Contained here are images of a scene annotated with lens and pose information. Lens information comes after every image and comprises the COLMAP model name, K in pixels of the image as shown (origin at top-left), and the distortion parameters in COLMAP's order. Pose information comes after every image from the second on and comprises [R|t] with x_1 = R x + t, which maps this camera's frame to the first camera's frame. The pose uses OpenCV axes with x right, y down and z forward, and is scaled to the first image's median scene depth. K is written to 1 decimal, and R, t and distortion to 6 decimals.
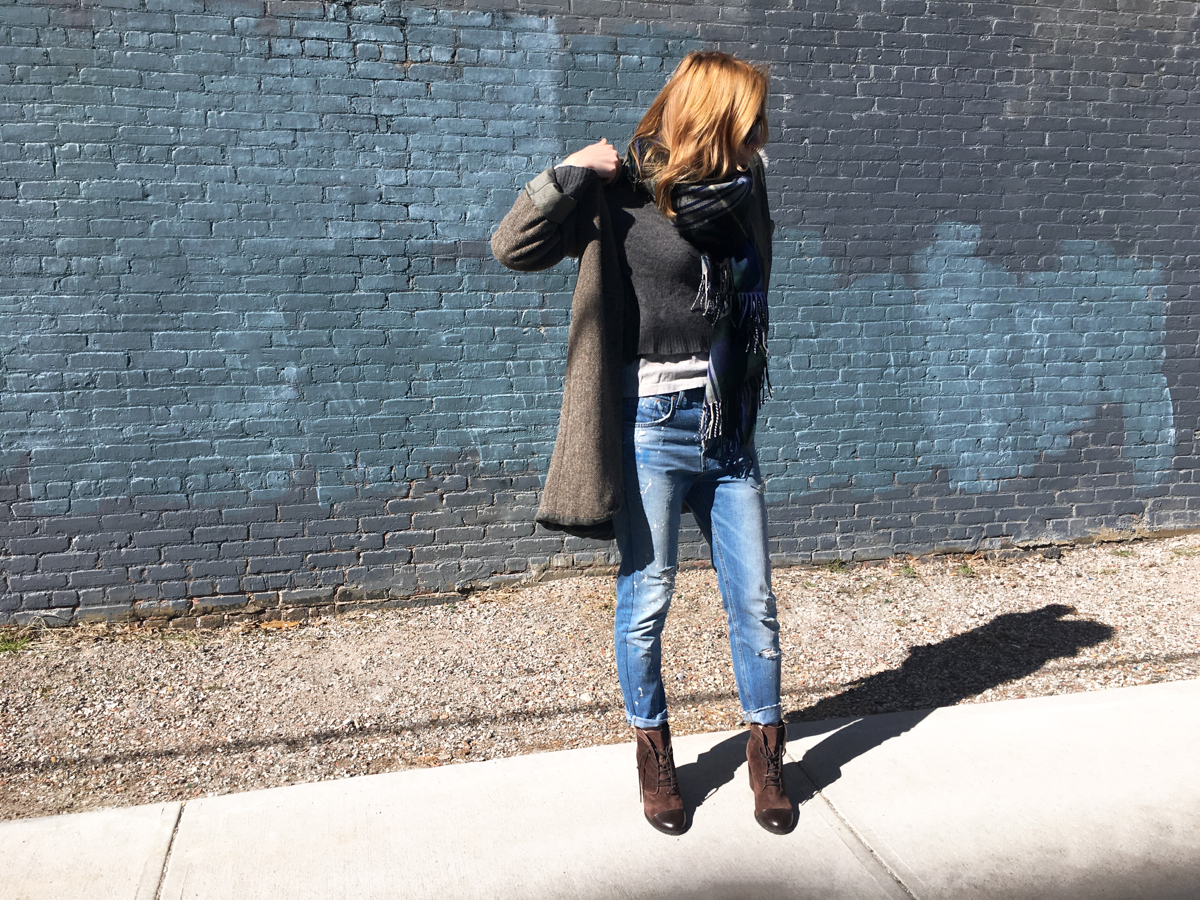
lens RADIAL K [[1023.8, 0, 604.2], [0, 1023.8, 442.4], [0, 0, 1]] dist [0.085538, -0.112766]
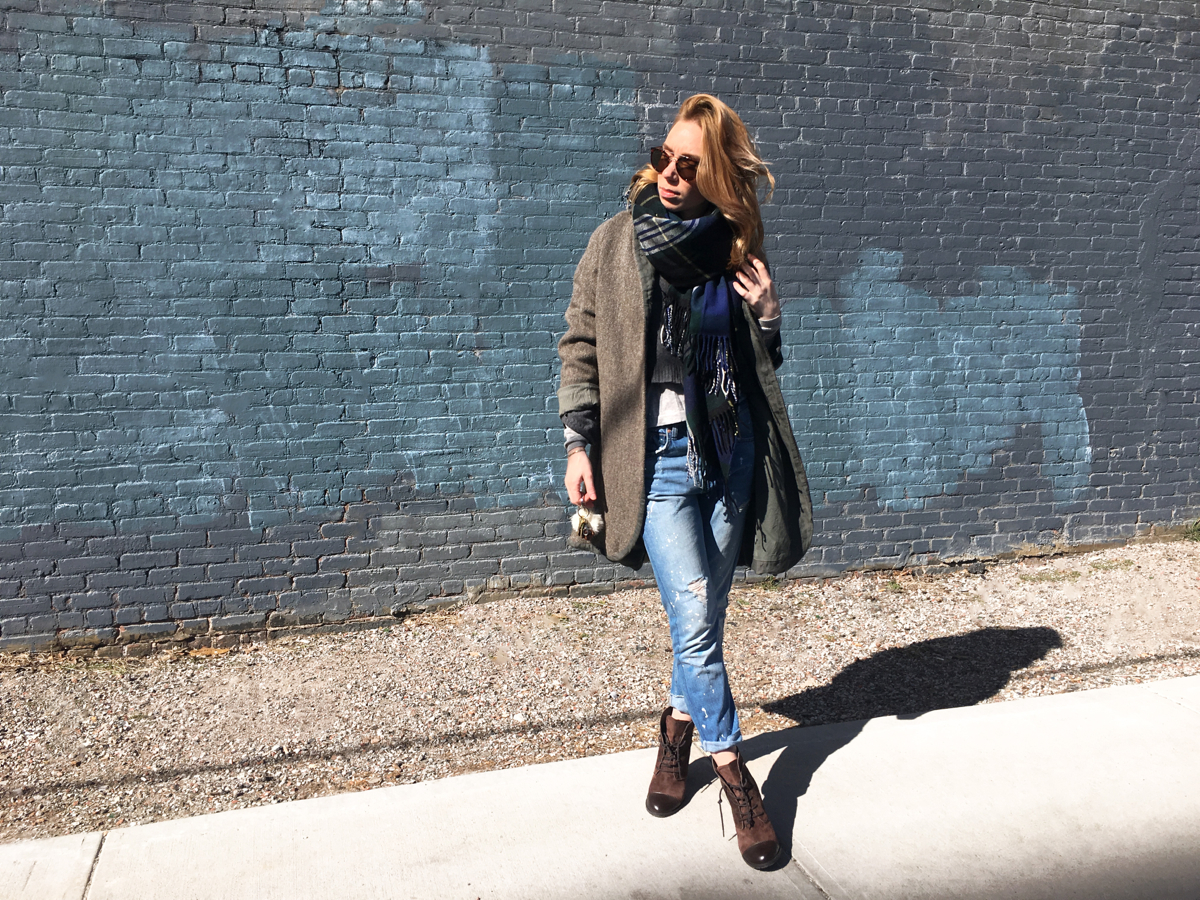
lens RADIAL K [[1023.8, 0, 605.9], [0, 1023.8, 441.5], [0, 0, 1]] dist [0.085538, -0.112766]
pose [[0.998550, -0.006803, 0.053394, 0.011547], [0.008063, 0.999693, -0.023420, 0.002035], [-0.053218, 0.023817, 0.998299, -0.010729]]
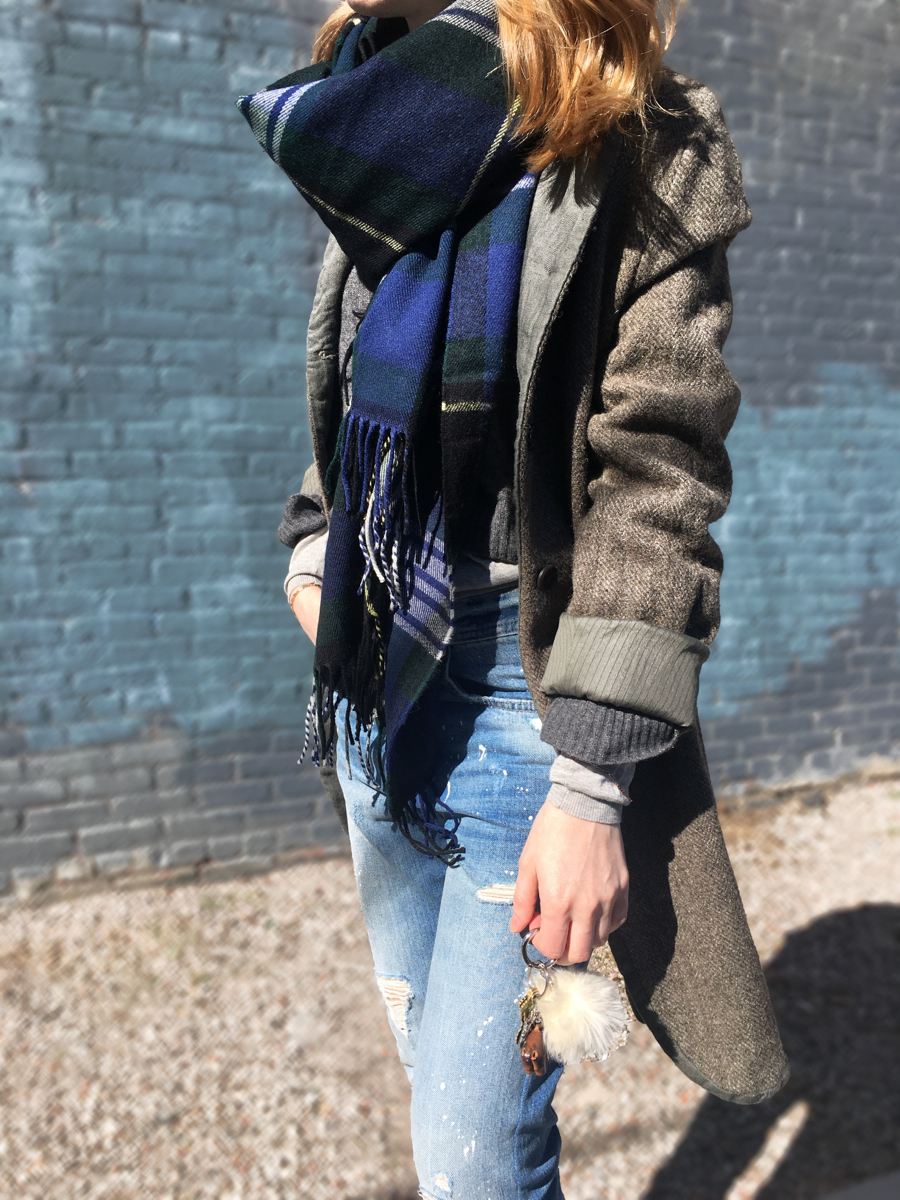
lens RADIAL K [[1023.8, 0, 462.6], [0, 1023.8, 598.7], [0, 0, 1]] dist [0.085538, -0.112766]
pose [[0.987910, -0.017124, 0.154081, 0.097737], [0.017697, 0.999841, -0.002346, -0.040429], [-0.154016, 0.005044, 0.988055, 0.380887]]
